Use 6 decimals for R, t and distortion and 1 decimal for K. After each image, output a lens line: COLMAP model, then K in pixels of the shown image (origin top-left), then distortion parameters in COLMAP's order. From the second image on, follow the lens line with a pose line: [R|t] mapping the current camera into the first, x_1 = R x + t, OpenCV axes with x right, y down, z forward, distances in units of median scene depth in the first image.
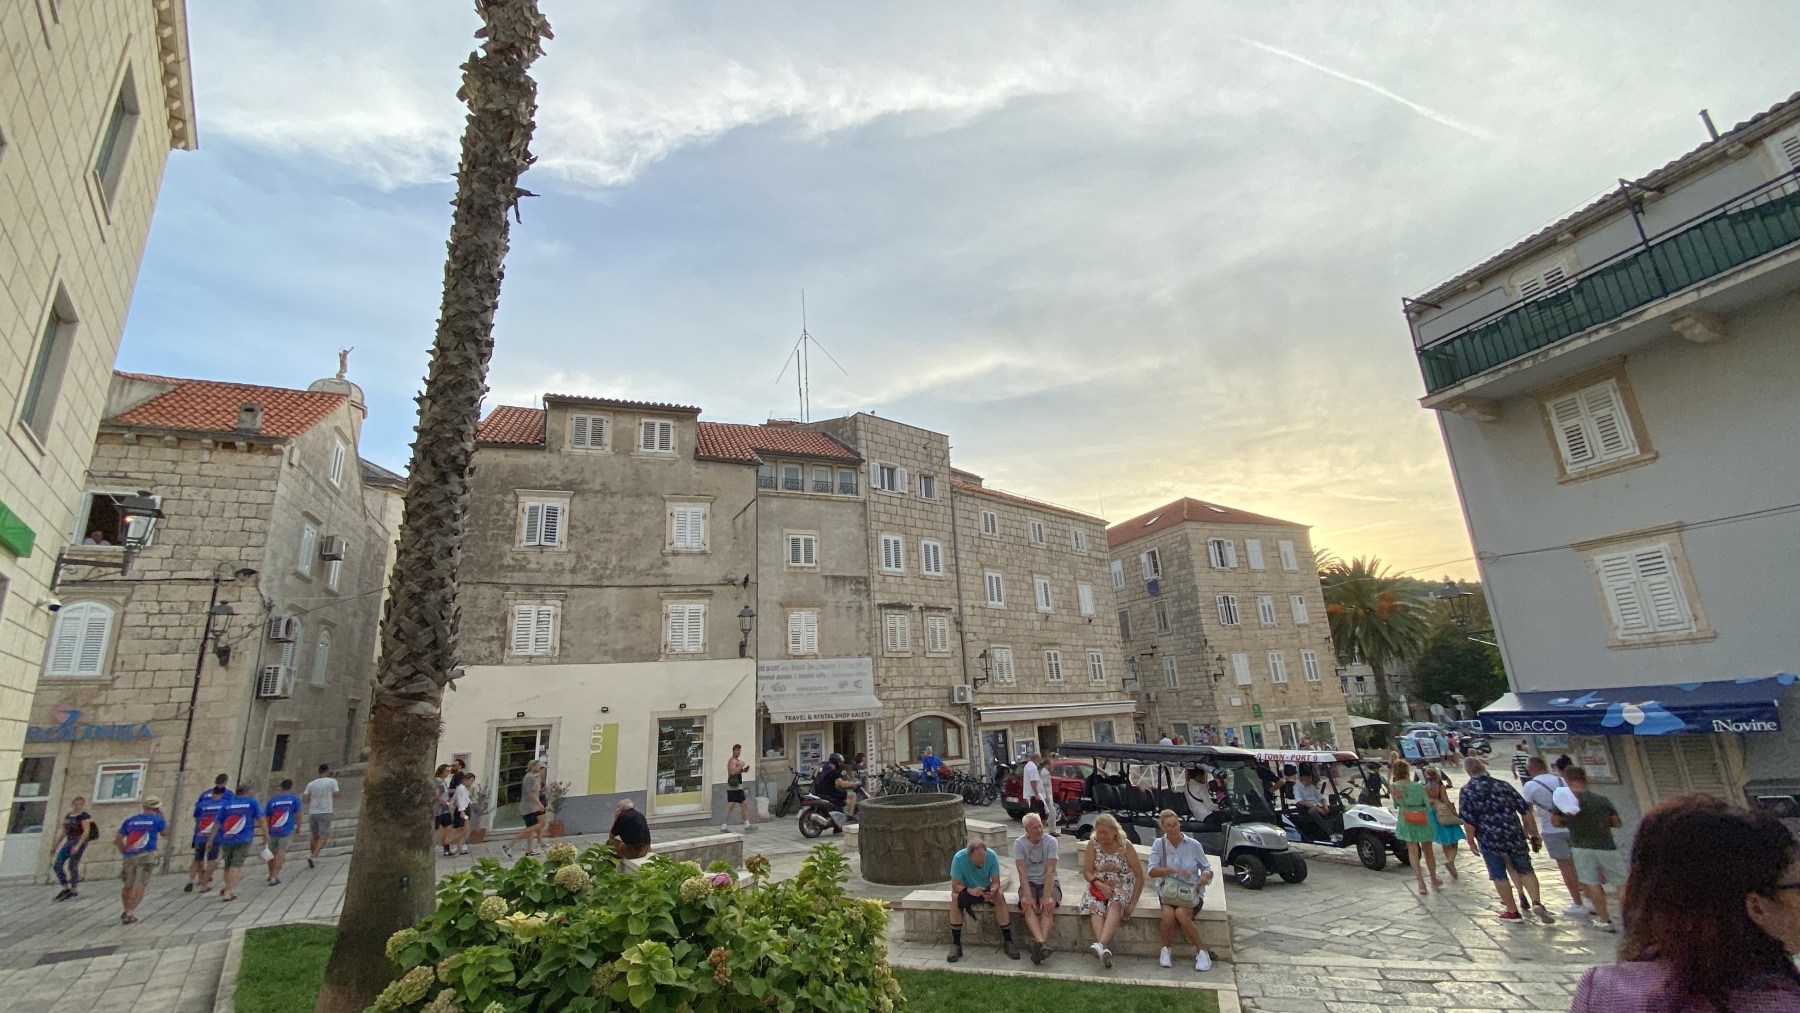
lens RADIAL K [[716.3, 0, 903.2], [0, 716.3, 504.3], [0, 0, 1]] dist [0.000206, -0.013679]
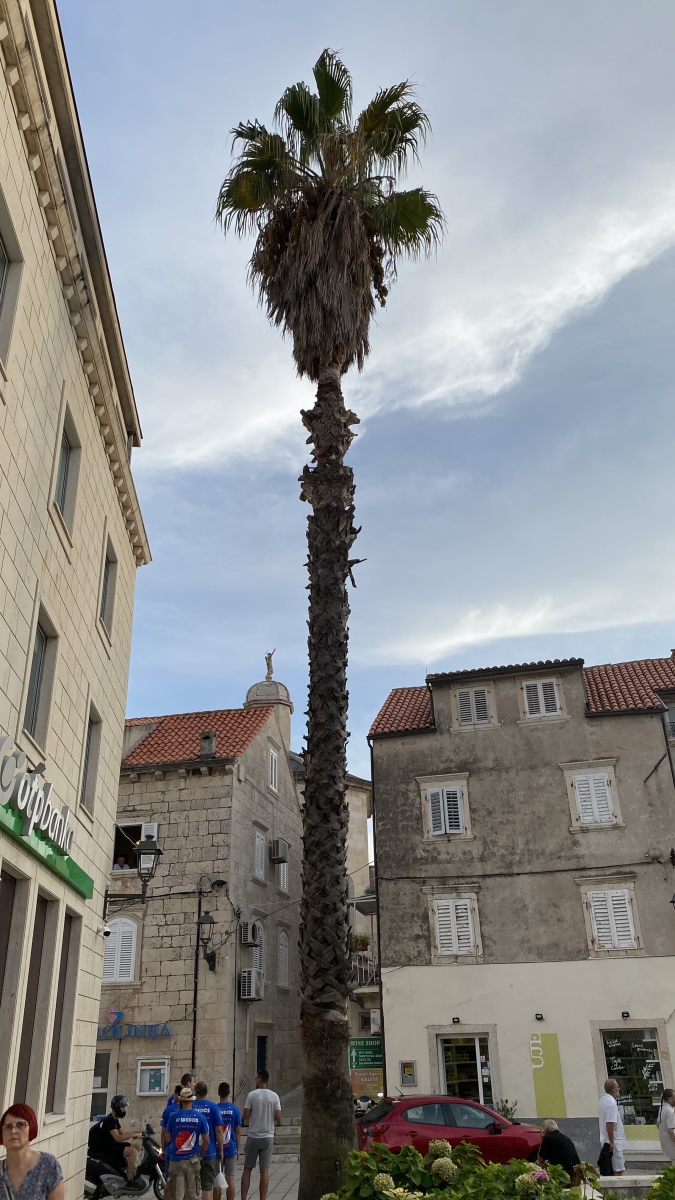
lens RADIAL K [[895.4, 0, 337.5], [0, 895.4, 600.0], [0, 0, 1]] dist [0.073148, -0.169711]
pose [[0.807668, -0.224723, -0.545135, 0.105287], [0.139122, 0.971051, -0.194177, -0.033551], [0.572990, 0.080990, 0.815551, -0.097092]]
